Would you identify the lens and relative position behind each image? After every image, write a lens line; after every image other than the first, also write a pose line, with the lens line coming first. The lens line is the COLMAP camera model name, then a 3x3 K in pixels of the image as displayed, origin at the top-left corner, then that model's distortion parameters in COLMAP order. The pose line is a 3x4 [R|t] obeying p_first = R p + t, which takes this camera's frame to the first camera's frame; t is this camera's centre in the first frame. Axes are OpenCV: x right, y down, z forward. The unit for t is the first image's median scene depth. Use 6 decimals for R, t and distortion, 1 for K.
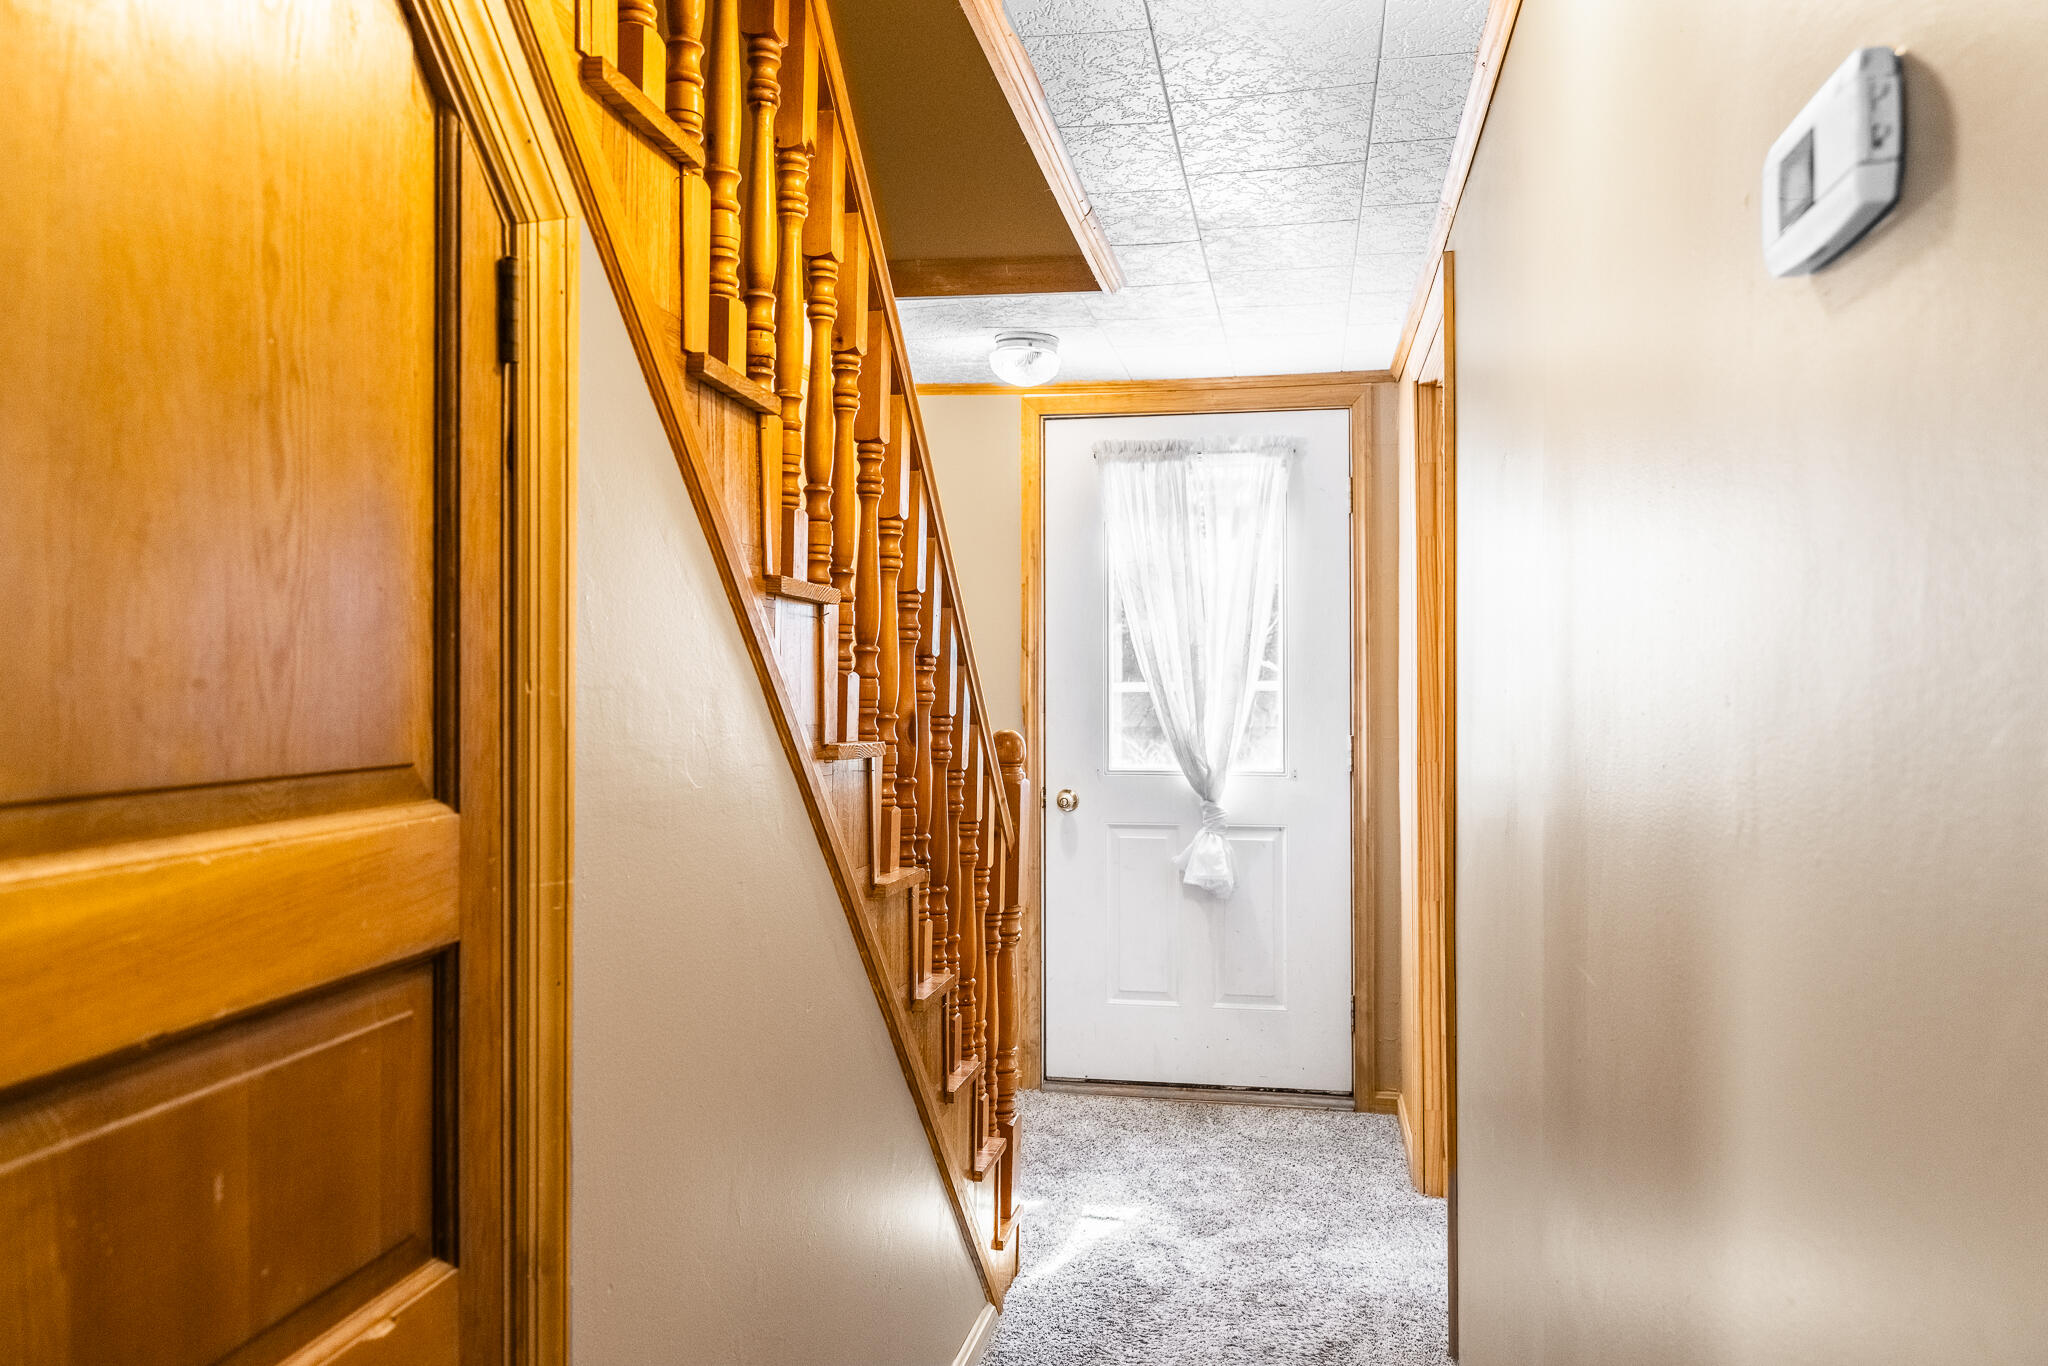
lens RADIAL K [[1362.3, 0, 1022.5], [0, 1362.3, 669.5], [0, 0, 1]] dist [0.019193, -0.000563]
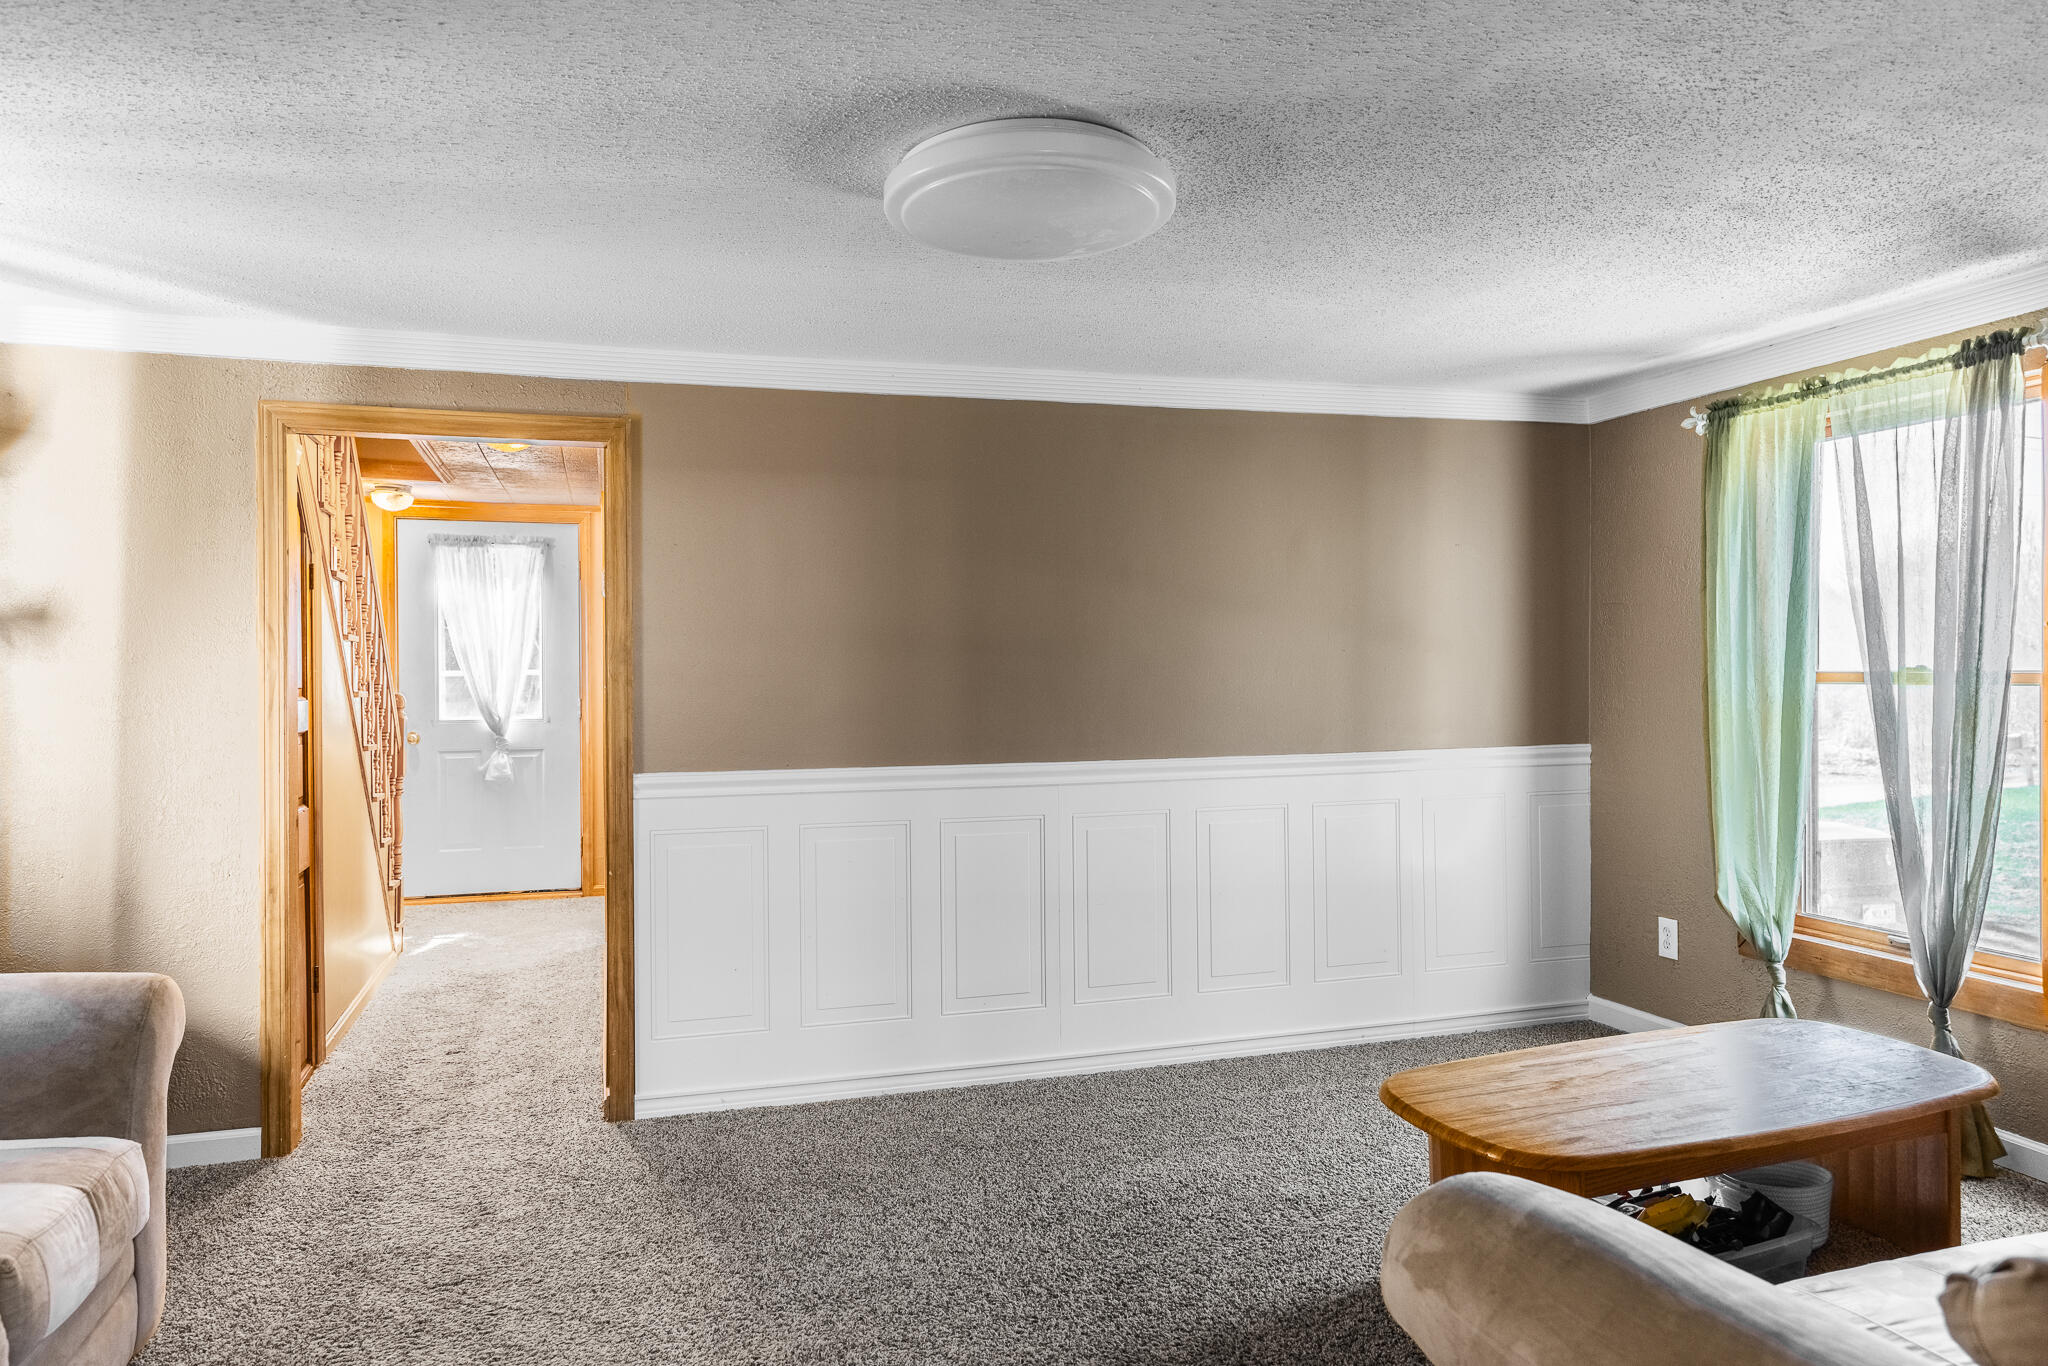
lens RADIAL K [[1362.3, 0, 1022.5], [0, 1362.3, 669.5], [0, 0, 1]] dist [0.019193, -0.000563]
pose [[0.877471, -0.005536, 0.479598, -0.124705], [0.002451, 0.999972, 0.007059, -0.002875], [-0.479624, -0.005019, 0.877460, -0.932970]]
